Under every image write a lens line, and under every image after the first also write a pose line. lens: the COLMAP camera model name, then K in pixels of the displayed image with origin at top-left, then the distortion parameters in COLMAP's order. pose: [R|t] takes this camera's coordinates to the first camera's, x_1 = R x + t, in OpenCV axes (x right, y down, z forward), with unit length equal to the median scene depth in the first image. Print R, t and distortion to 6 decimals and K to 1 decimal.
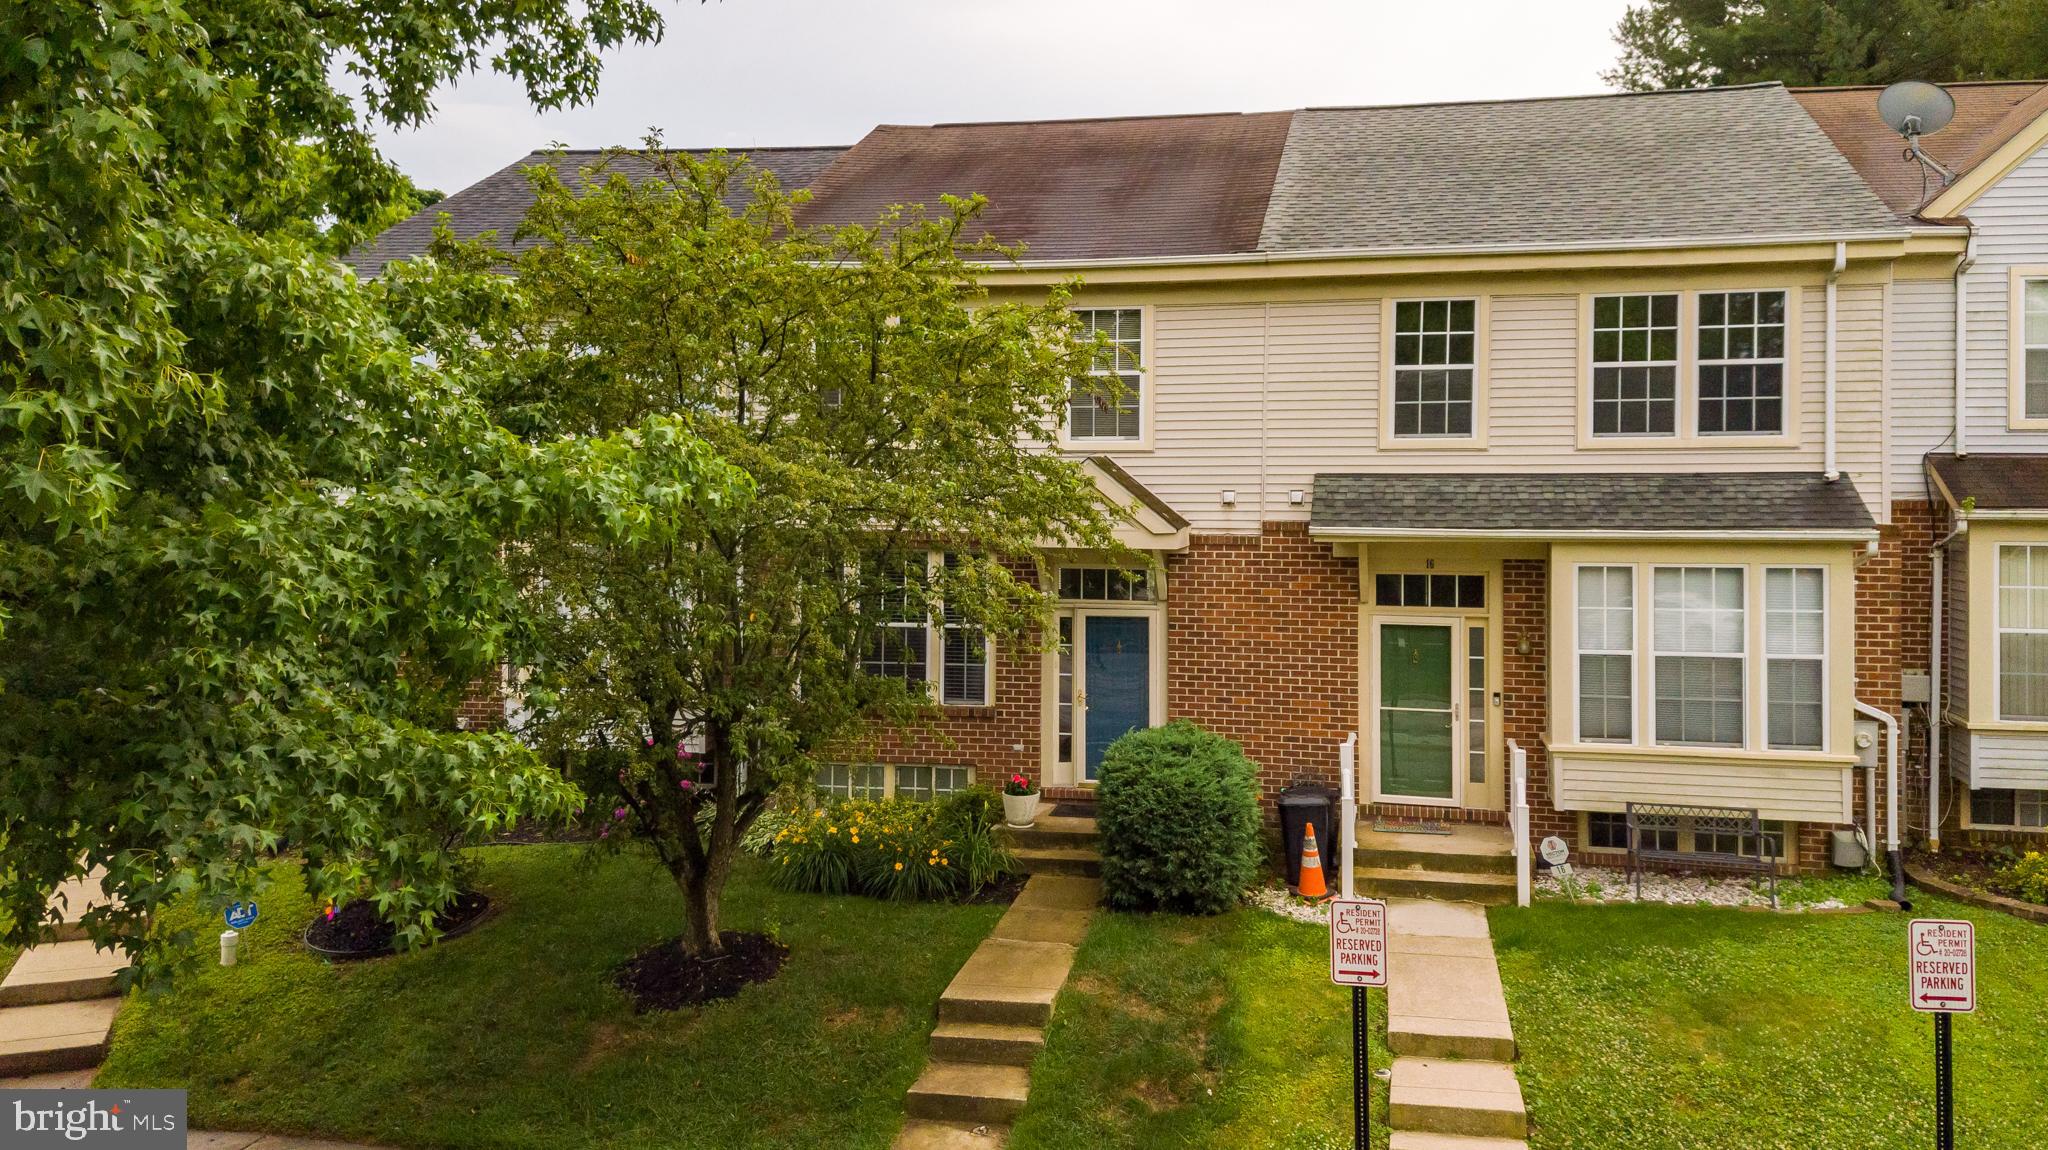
lens RADIAL K [[1568.4, 0, 1097.0], [0, 1568.4, 514.3], [0, 0, 1]] dist [0.175806, -0.168433]
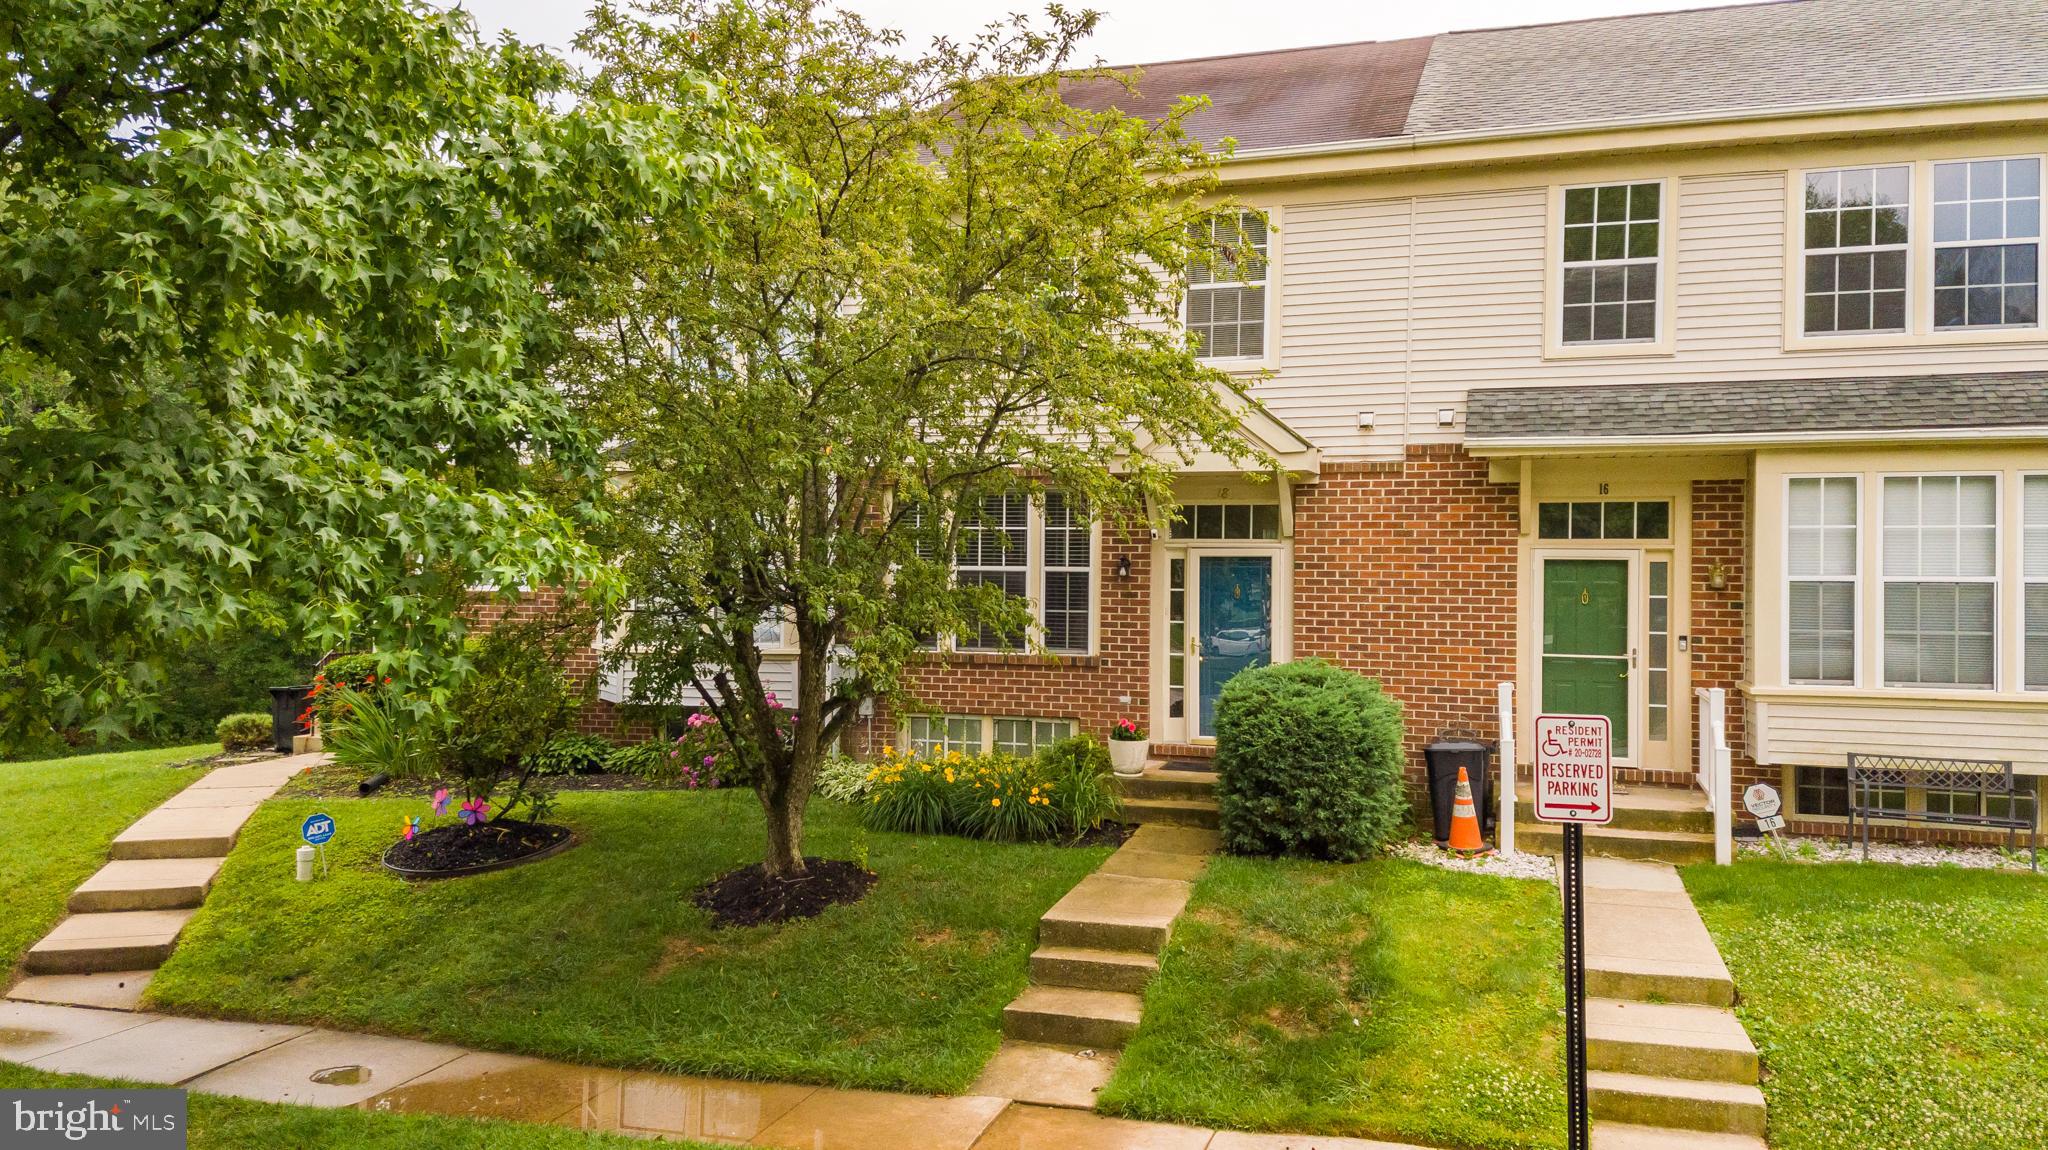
lens RADIAL K [[1568.4, 0, 1050.1], [0, 1568.4, 579.9], [0, 0, 1]] dist [0.175806, -0.168433]
pose [[0.995449, 0.007344, -0.095012, -0.008723], [-0.008857, 0.999840, -0.015516, 0.099294], [0.094883, 0.016287, 0.995355, 0.097752]]
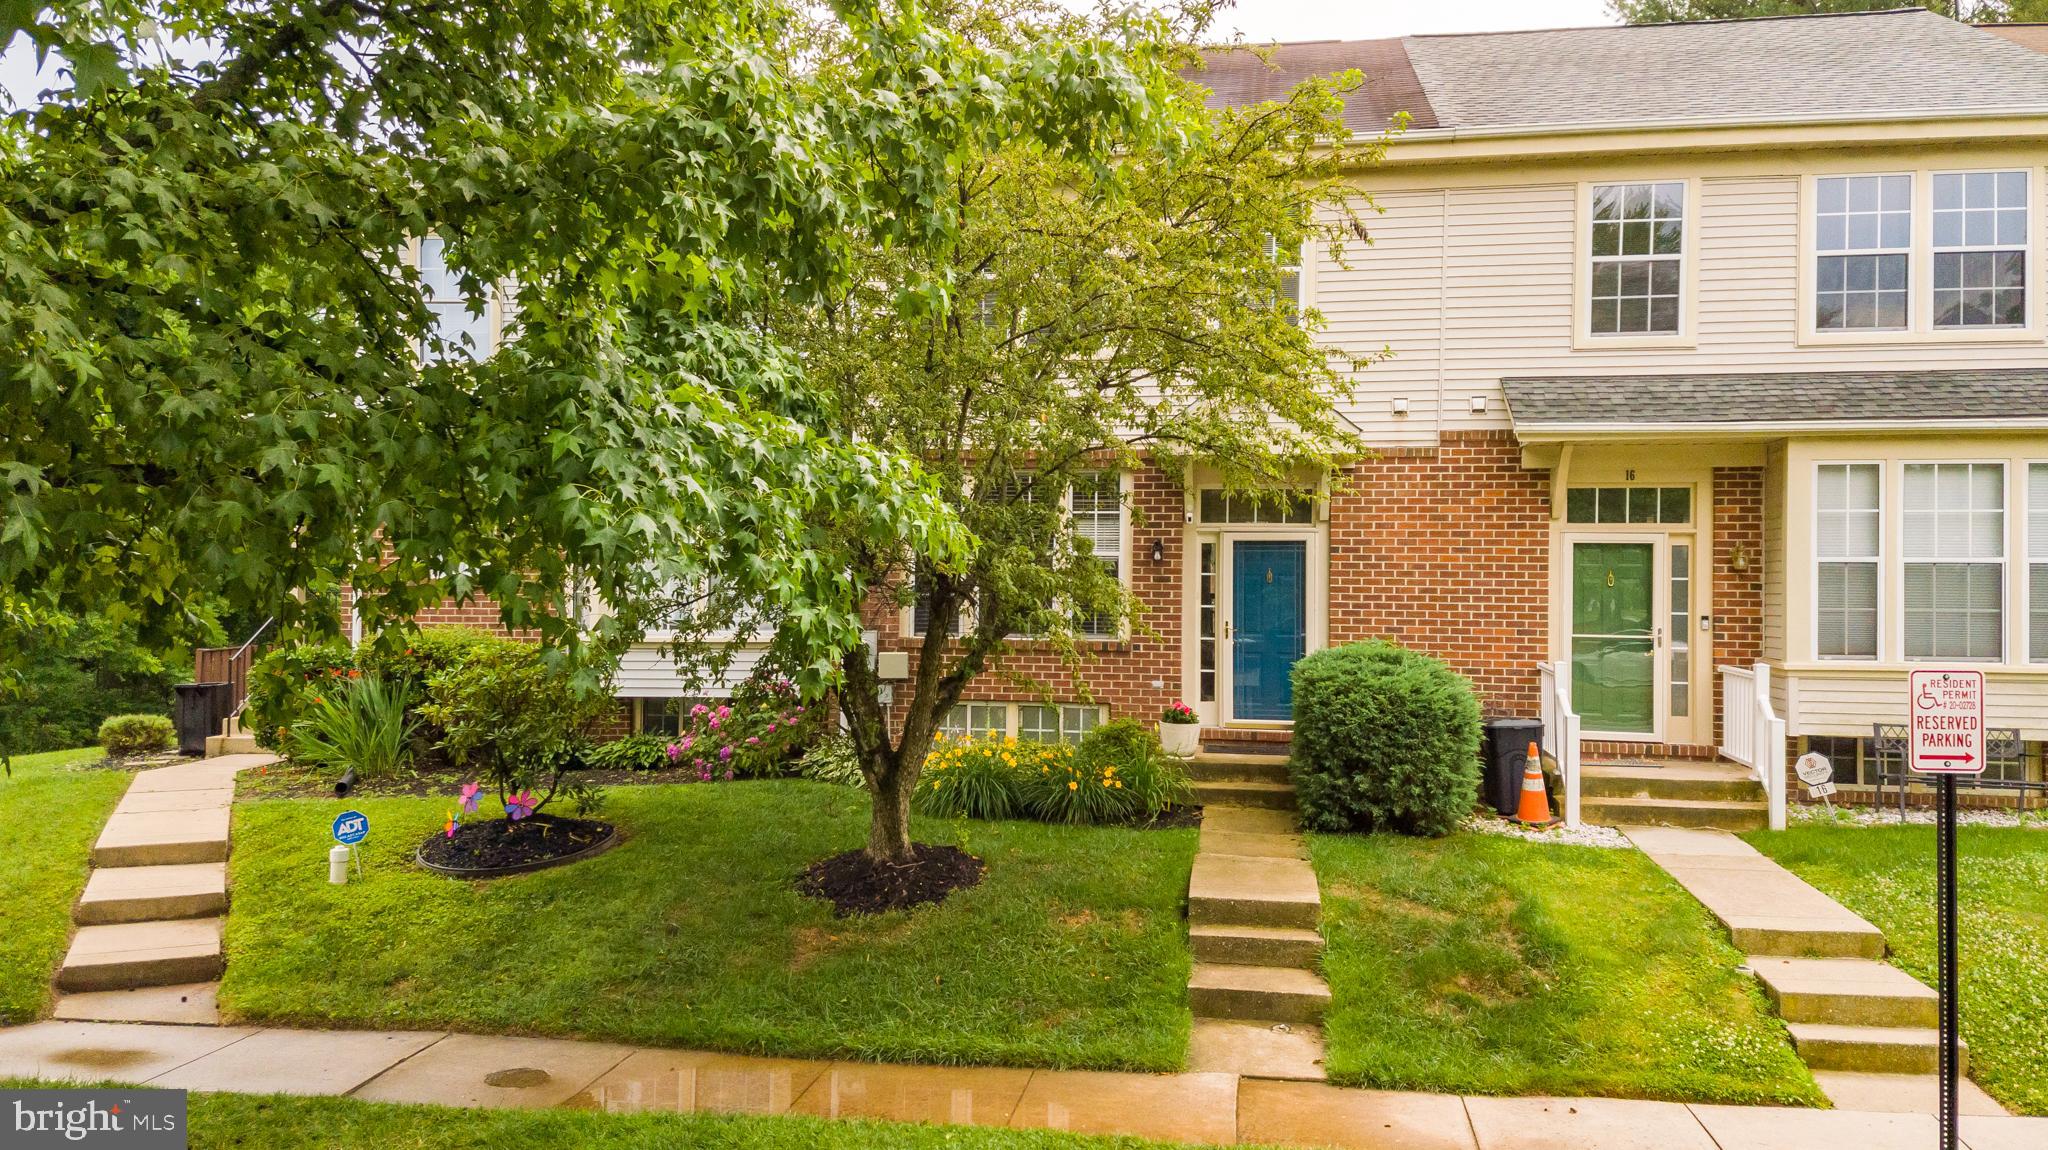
lens RADIAL K [[1568.4, 0, 1050.5], [0, 1568.4, 583.0], [0, 0, 1]] dist [0.175806, -0.168433]
pose [[0.998519, 0.007057, 0.053943, -0.173291], [-0.006154, 0.999839, -0.016880, 0.112309], [-0.054054, 0.016523, 0.998401, 0.103679]]
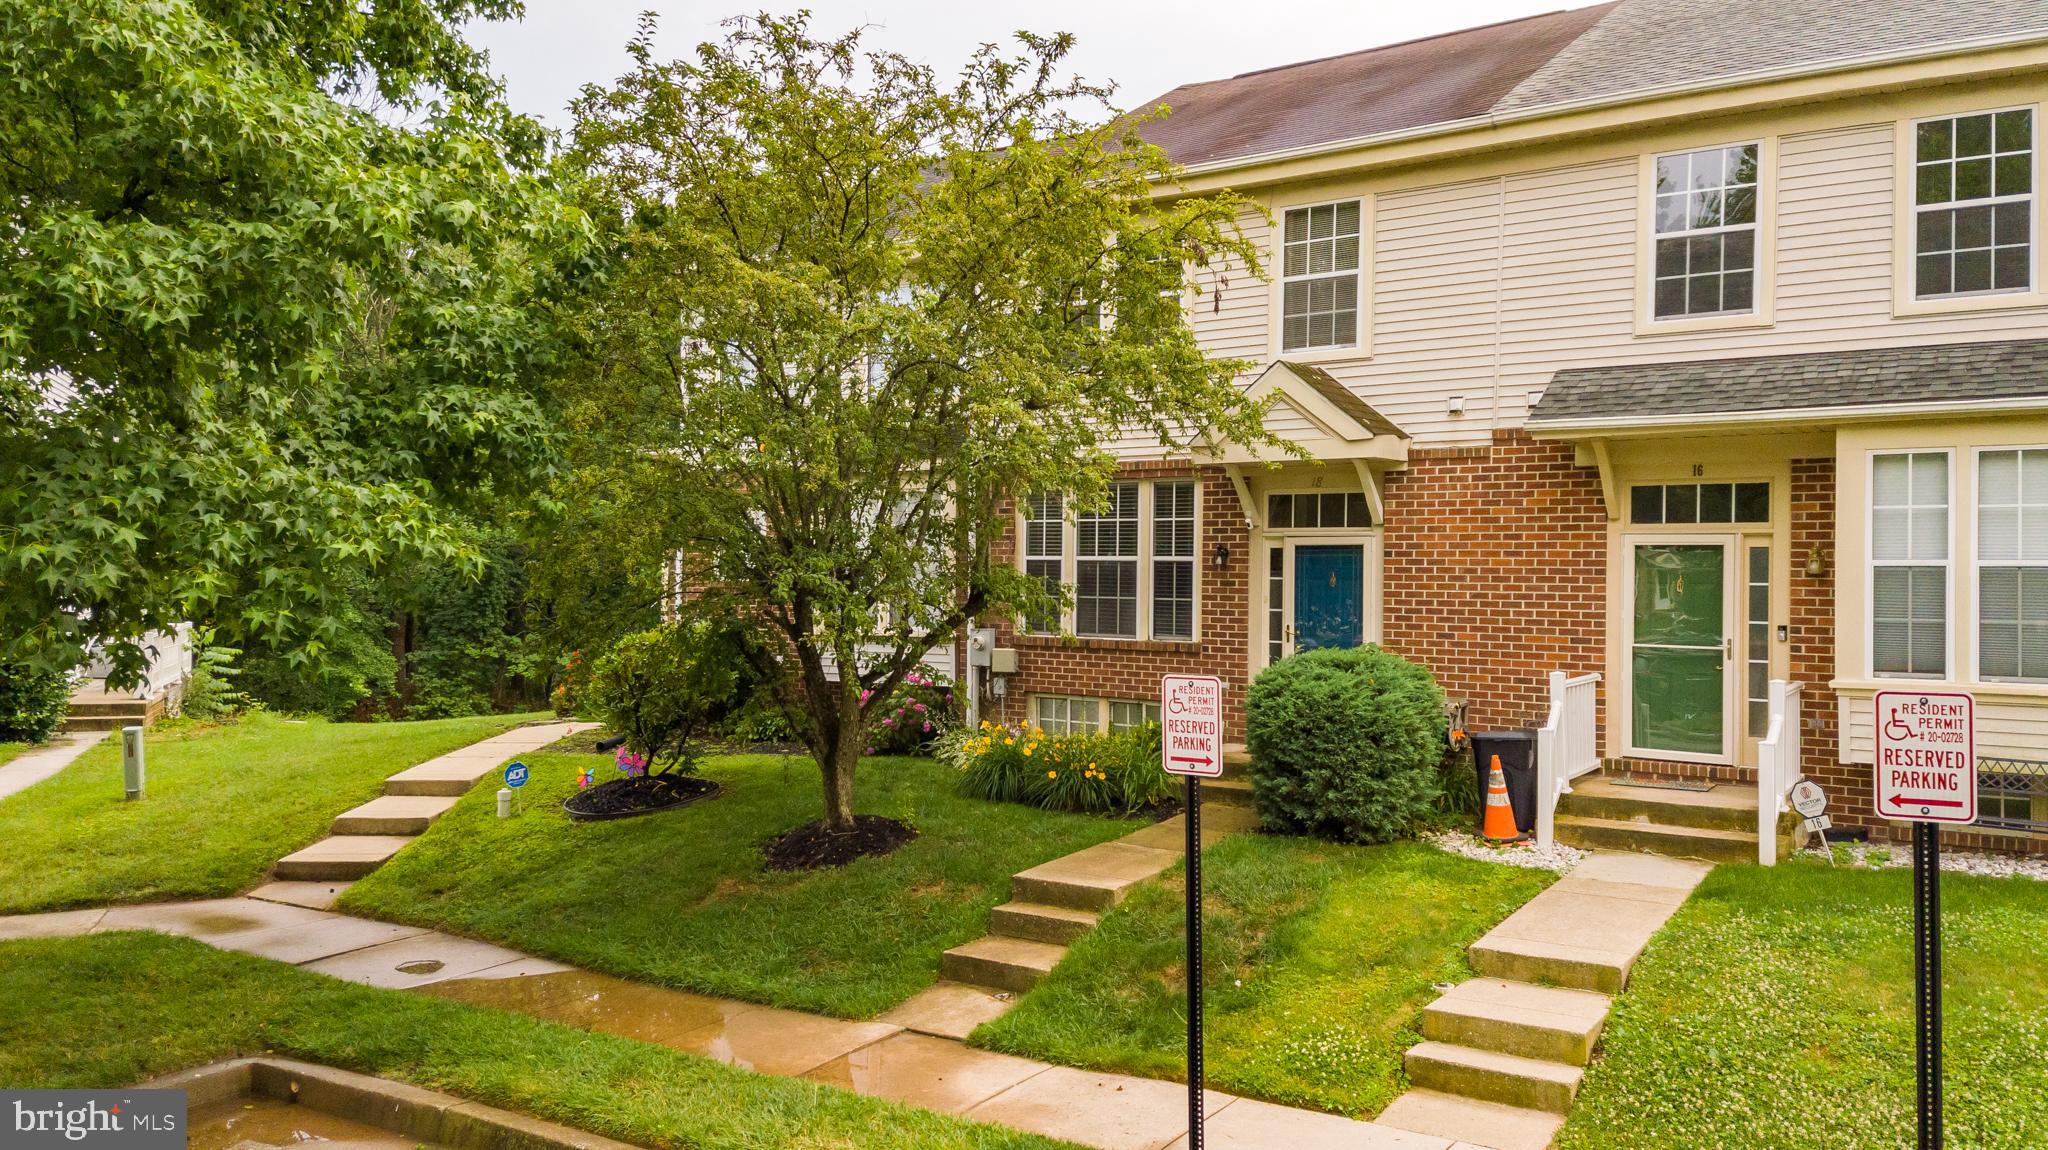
lens RADIAL K [[1568.4, 0, 1044.9], [0, 1568.4, 580.4], [0, 0, 1]] dist [0.175806, -0.168433]
pose [[0.928414, 0.008511, -0.371451, 0.209829], [-0.014166, 0.999822, -0.012500, 0.105589], [0.371278, 0.016867, 0.928369, 0.097370]]
